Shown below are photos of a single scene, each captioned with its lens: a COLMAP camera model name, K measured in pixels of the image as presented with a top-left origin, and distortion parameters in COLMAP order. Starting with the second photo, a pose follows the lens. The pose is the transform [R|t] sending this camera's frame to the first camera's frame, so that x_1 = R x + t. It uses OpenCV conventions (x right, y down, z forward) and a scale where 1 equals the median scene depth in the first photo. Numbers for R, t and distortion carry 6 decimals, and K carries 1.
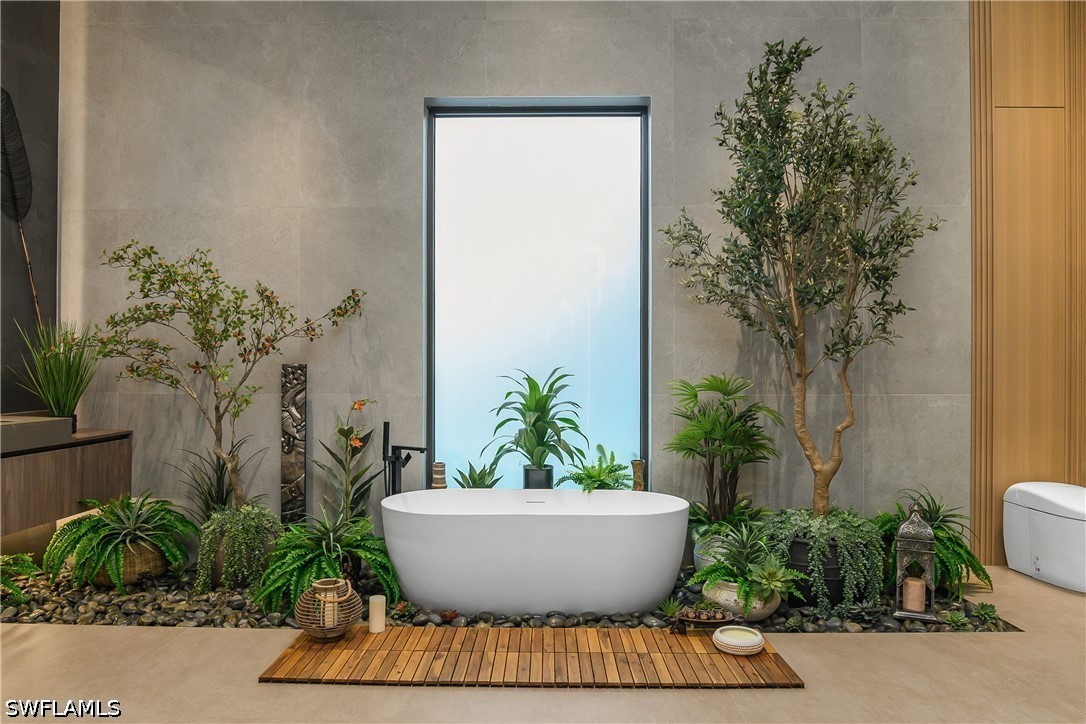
lens RADIAL K [[715.6, 0, 537.1], [0, 715.6, 377.4], [0, 0, 1]] dist [-0.032105, -0.001171]
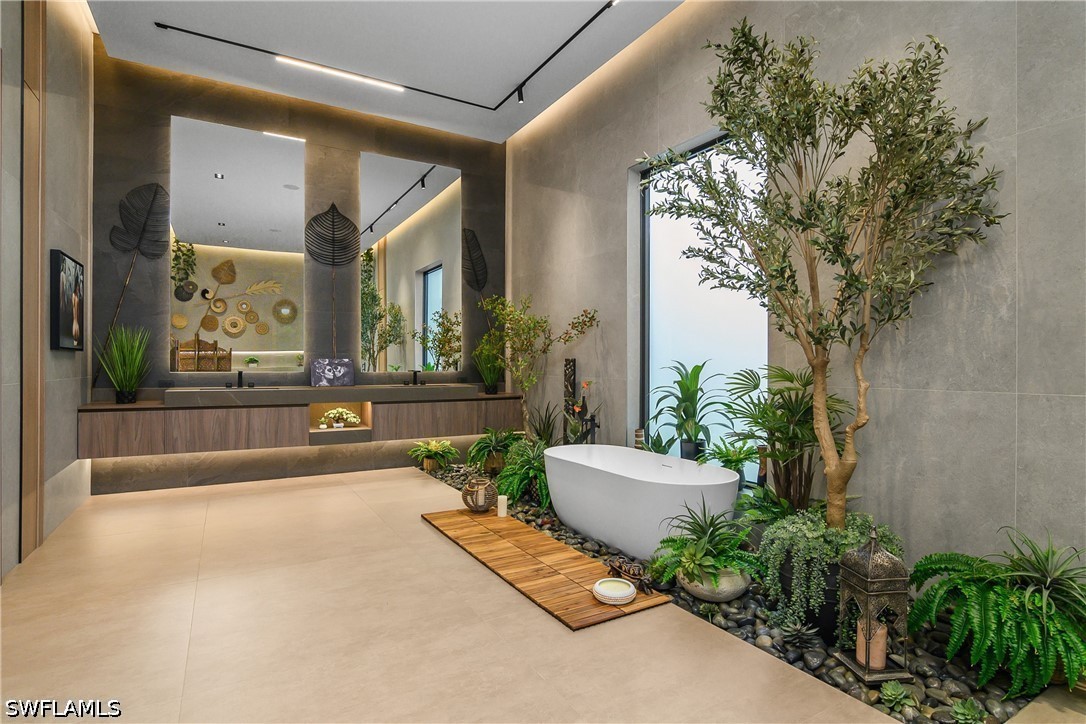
lens RADIAL K [[541.4, 0, 540.7], [0, 541.4, 375.5], [0, 0, 1]] dist [-0.024340, 0.000133]
pose [[0.522446, 0.015991, -0.852522, 0.668696], [-0.005855, 0.999868, 0.015167, 0.000692], [0.852652, -0.002932, 0.522471, 0.297111]]
